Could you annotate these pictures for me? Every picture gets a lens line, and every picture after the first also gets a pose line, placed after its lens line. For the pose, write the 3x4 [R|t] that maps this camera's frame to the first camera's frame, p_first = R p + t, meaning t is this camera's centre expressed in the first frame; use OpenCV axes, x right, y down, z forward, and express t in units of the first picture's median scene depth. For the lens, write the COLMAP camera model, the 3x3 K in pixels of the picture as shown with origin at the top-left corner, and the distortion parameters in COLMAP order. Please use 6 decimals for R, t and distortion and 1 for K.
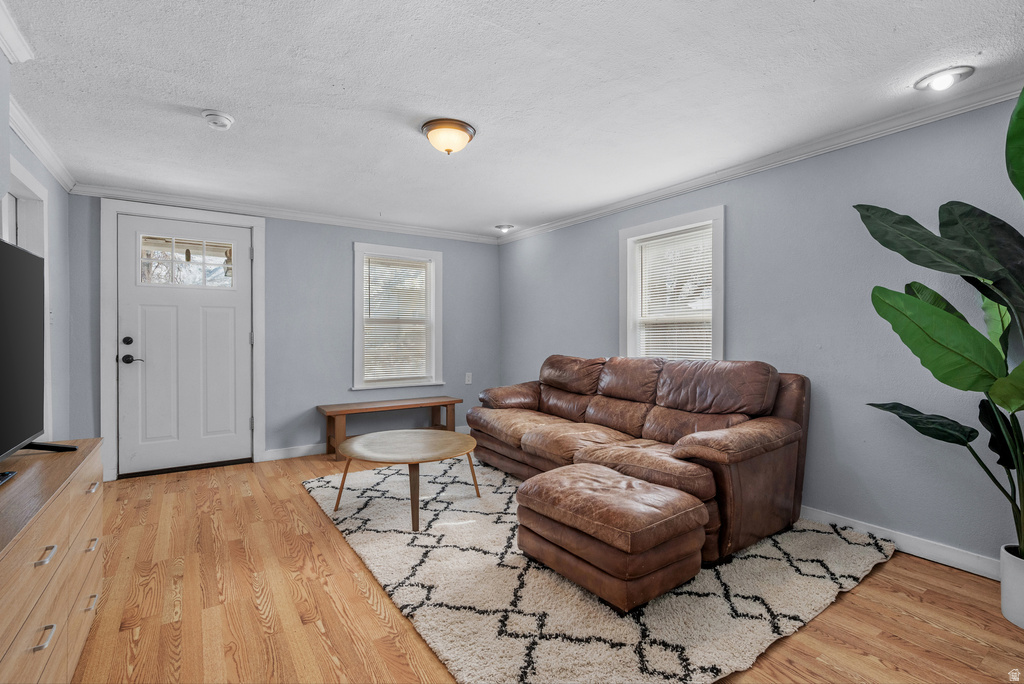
lens RADIAL K [[482.9, 0, 512.2], [0, 482.9, 340.1], [0, 0, 1]] dist [-0.001500, 0.000464]
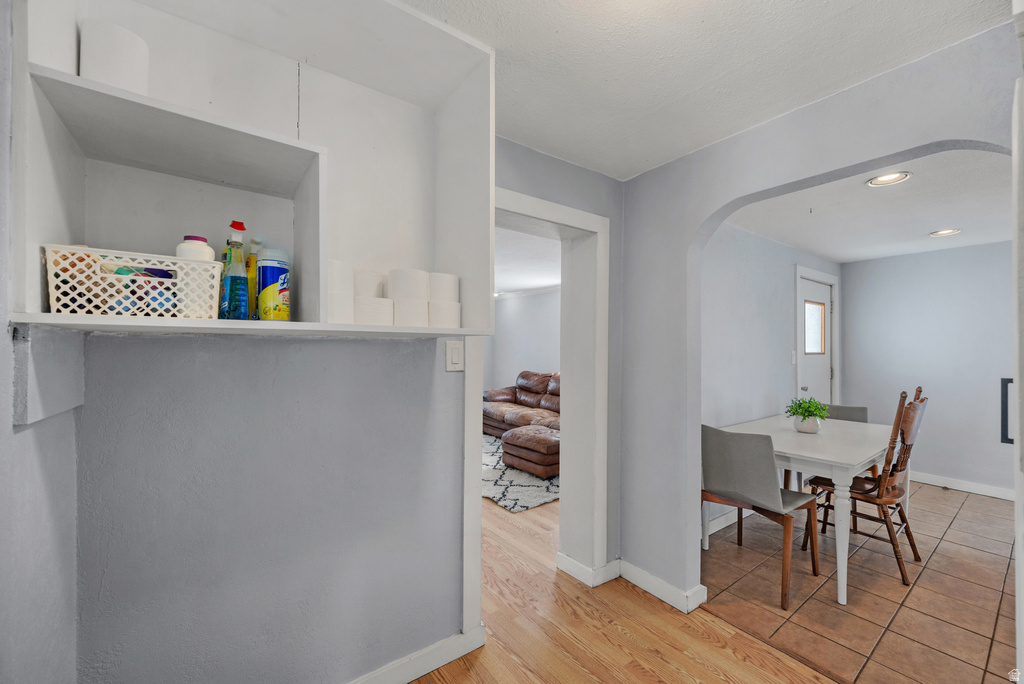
lens RADIAL K [[409.0, 0, 517.1], [0, 409.0, 350.6], [0, 0, 1]] dist [0.002577, 0.000051]
pose [[0.999139, 0.002730, 0.041390, 0.000449], [-0.002560, 0.999988, -0.004171, -0.048035], [-0.041401, 0.004061, 0.999134, -0.604406]]
